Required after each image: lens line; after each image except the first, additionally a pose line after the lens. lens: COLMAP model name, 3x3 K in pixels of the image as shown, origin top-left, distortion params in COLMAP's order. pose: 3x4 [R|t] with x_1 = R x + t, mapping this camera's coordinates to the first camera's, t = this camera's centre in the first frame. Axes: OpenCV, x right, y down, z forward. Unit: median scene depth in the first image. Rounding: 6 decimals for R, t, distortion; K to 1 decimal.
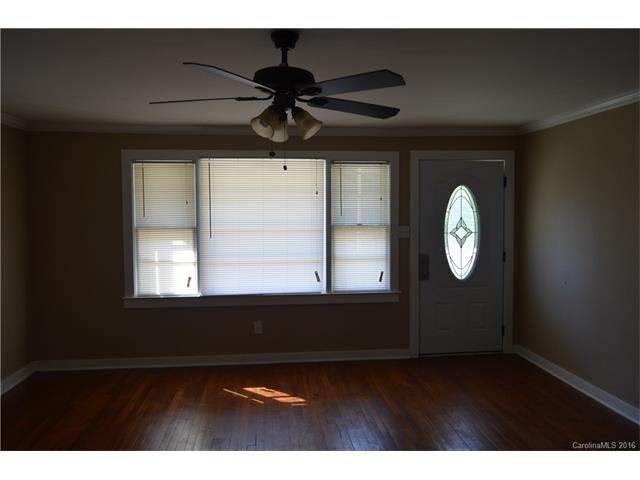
lens RADIAL K [[502.7, 0, 316.3], [0, 502.7, 234.4], [0, 0, 1]] dist [-0.014333, 0.004111]
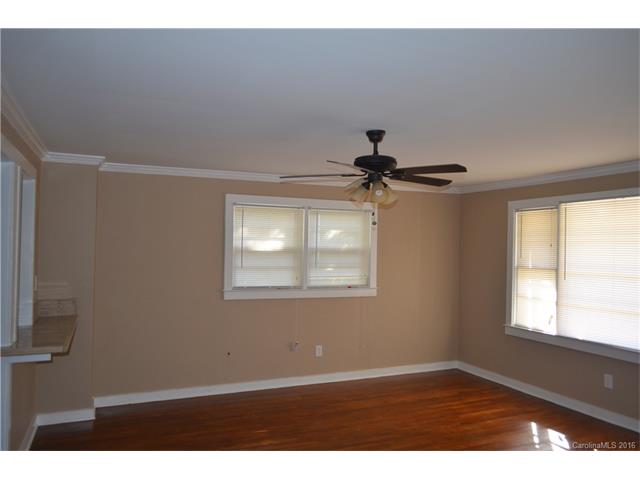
lens RADIAL K [[502.7, 0, 322.0], [0, 502.7, 243.6], [0, 0, 1]] dist [-0.014333, 0.004111]
pose [[0.305121, 0.000075, -0.952314, 0.617581], [-0.049868, 0.998629, -0.015899, -0.025998], [0.951007, 0.052341, 0.304707, 0.208961]]
